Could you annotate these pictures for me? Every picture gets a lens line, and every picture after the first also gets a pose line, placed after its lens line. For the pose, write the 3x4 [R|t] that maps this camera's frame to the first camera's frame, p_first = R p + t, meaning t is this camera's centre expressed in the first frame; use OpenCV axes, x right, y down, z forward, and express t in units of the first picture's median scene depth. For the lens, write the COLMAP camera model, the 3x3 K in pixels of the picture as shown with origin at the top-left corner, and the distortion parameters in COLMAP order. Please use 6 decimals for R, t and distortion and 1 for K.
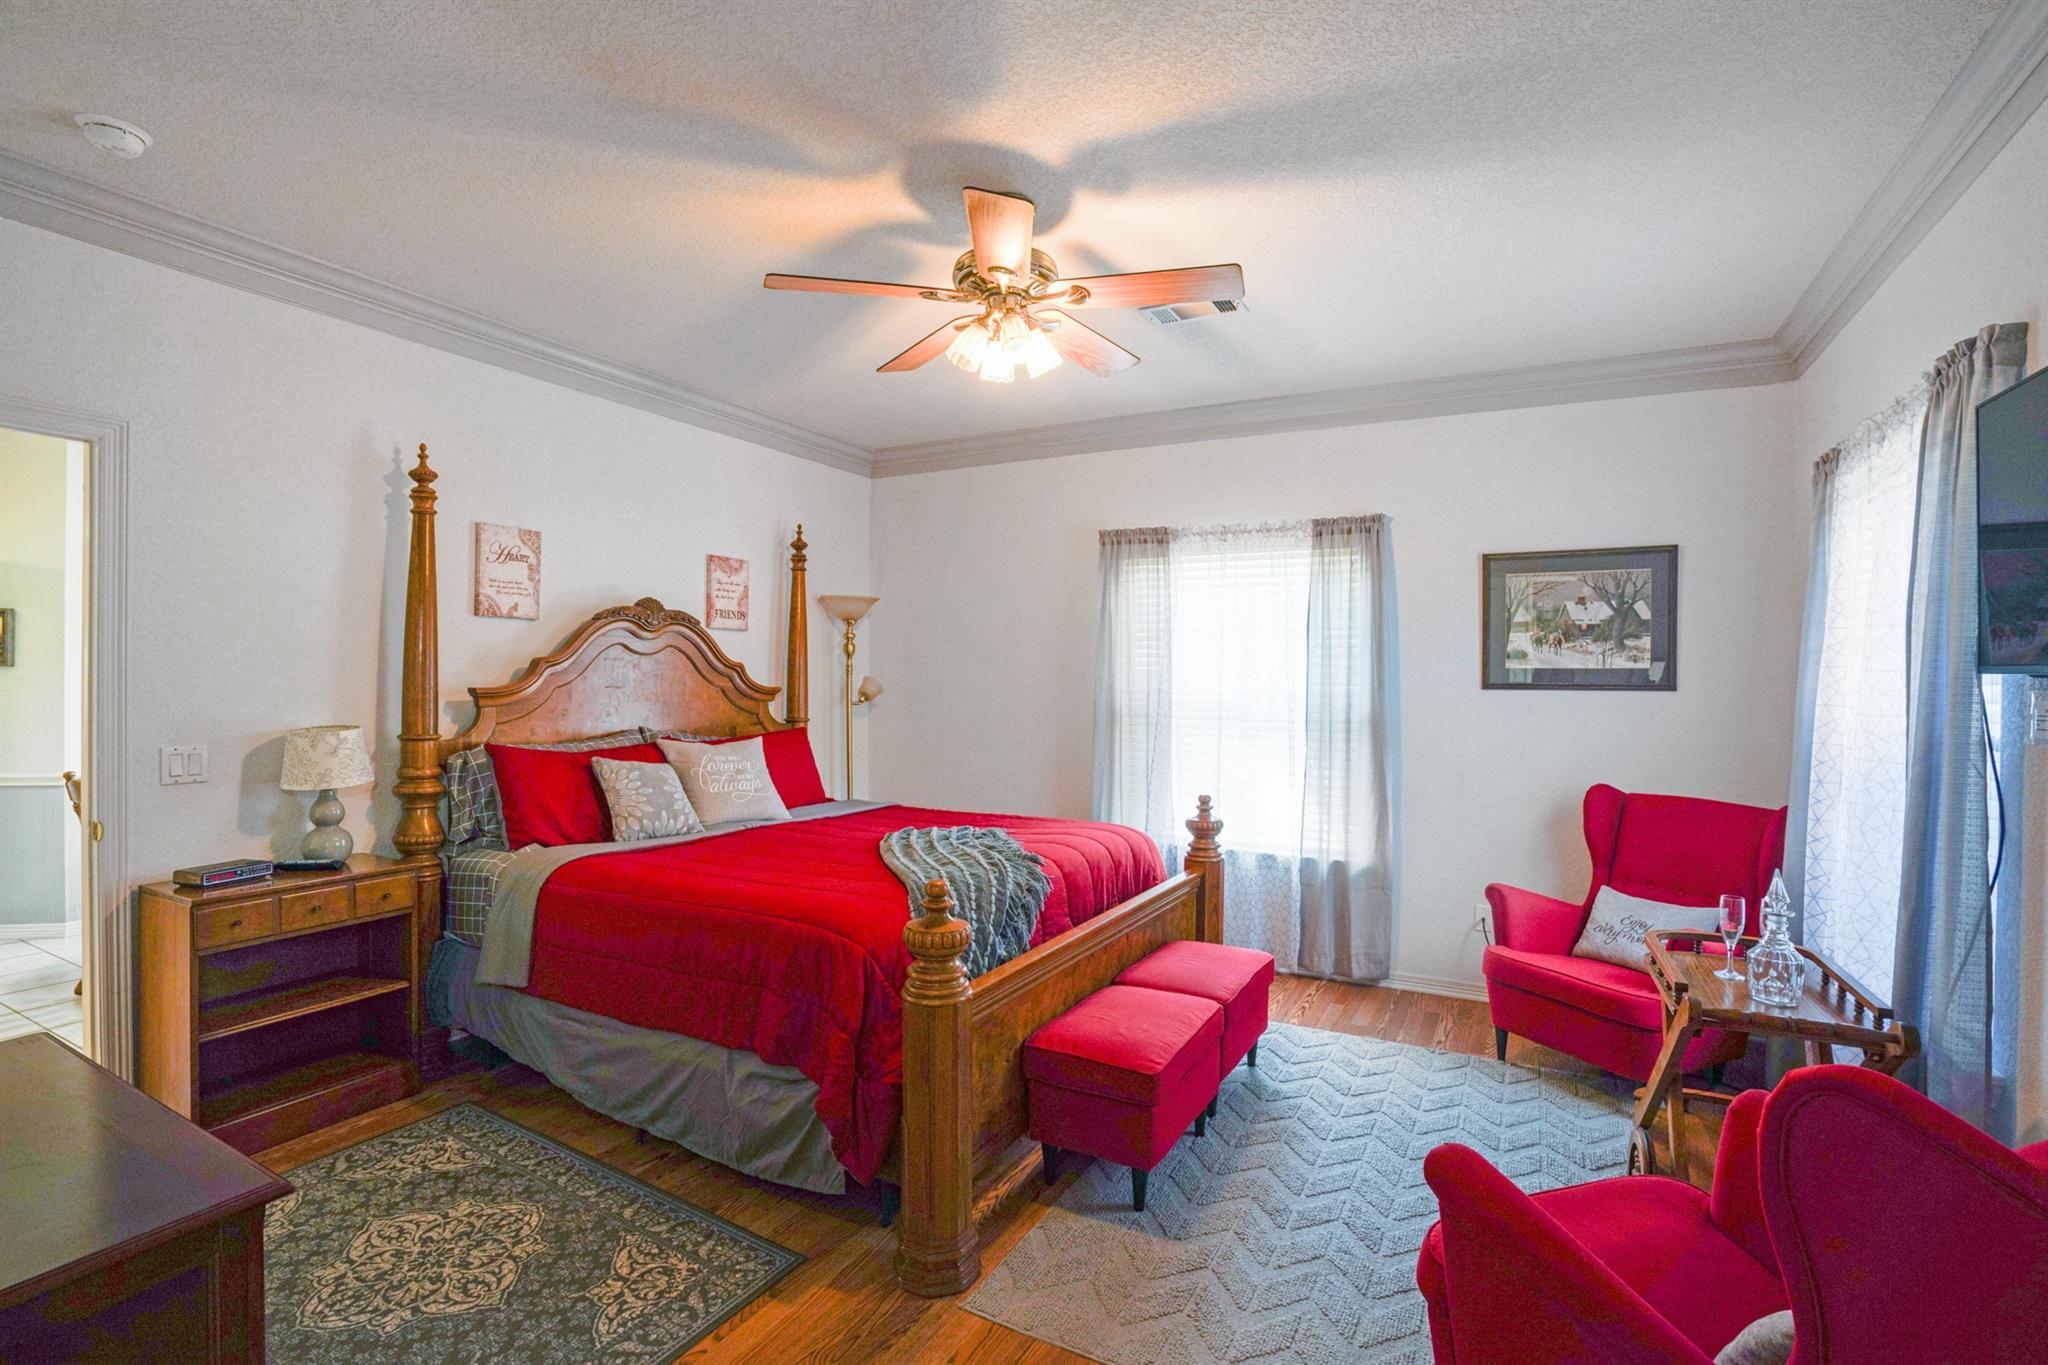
lens RADIAL K [[943.3, 0, 1031.3], [0, 943.3, 678.8], [0, 0, 1]] dist [-0.031042, 0.006560]
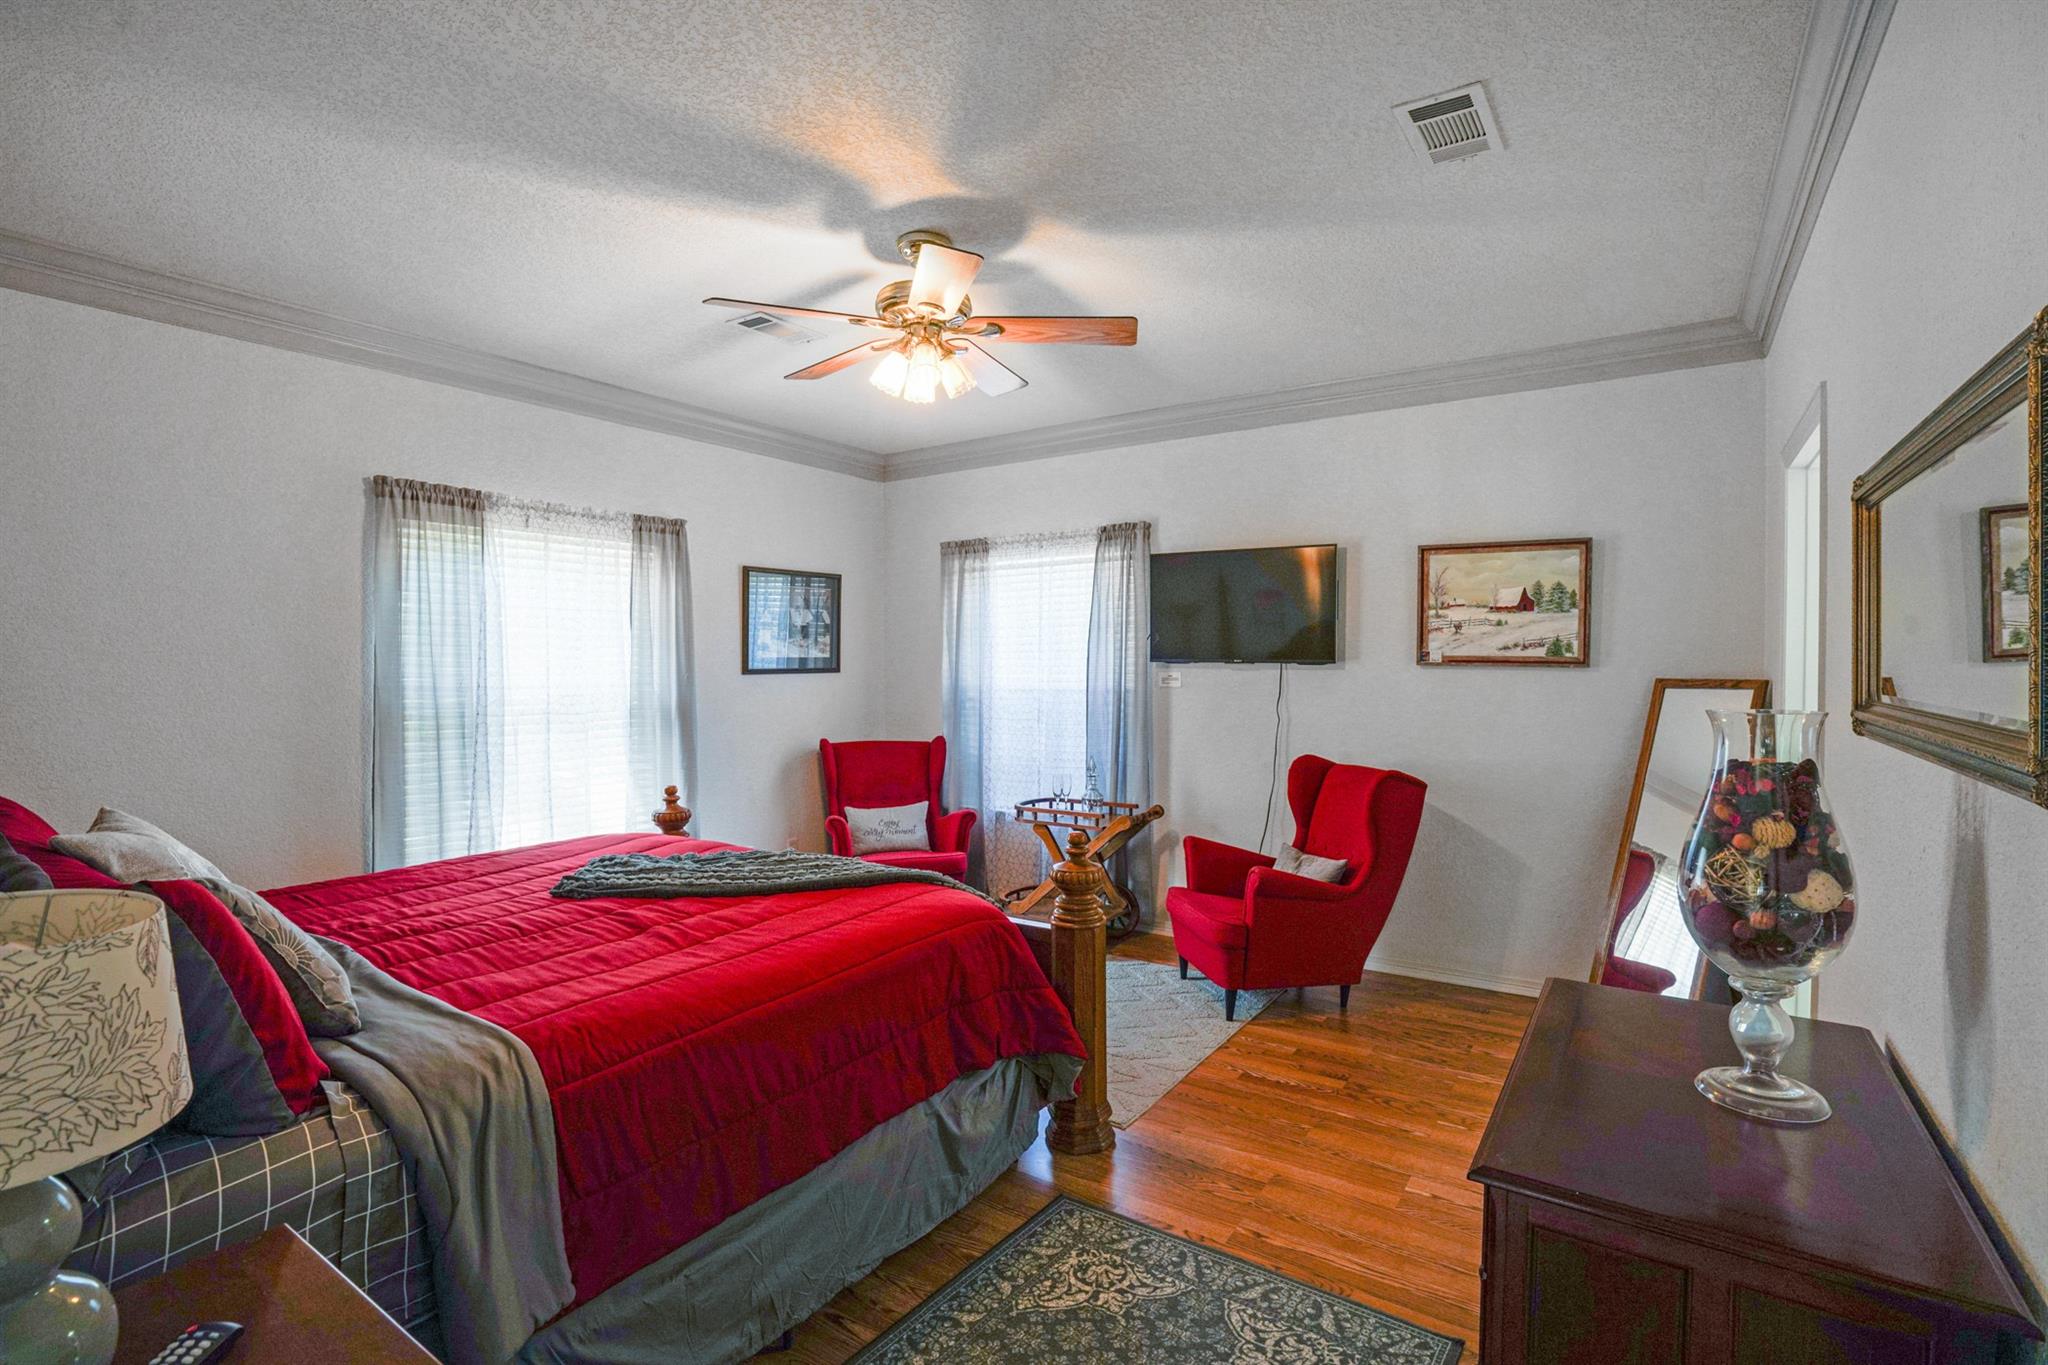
lens RADIAL K [[943.3, 0, 1033.1], [0, 943.3, 673.3], [0, 0, 1]] dist [-0.031042, 0.006560]
pose [[0.097139, -0.024131, 0.994978, -0.768861], [0.012352, 0.999658, 0.023039, -0.015587], [-0.995194, 0.010052, 0.097404, 0.527284]]
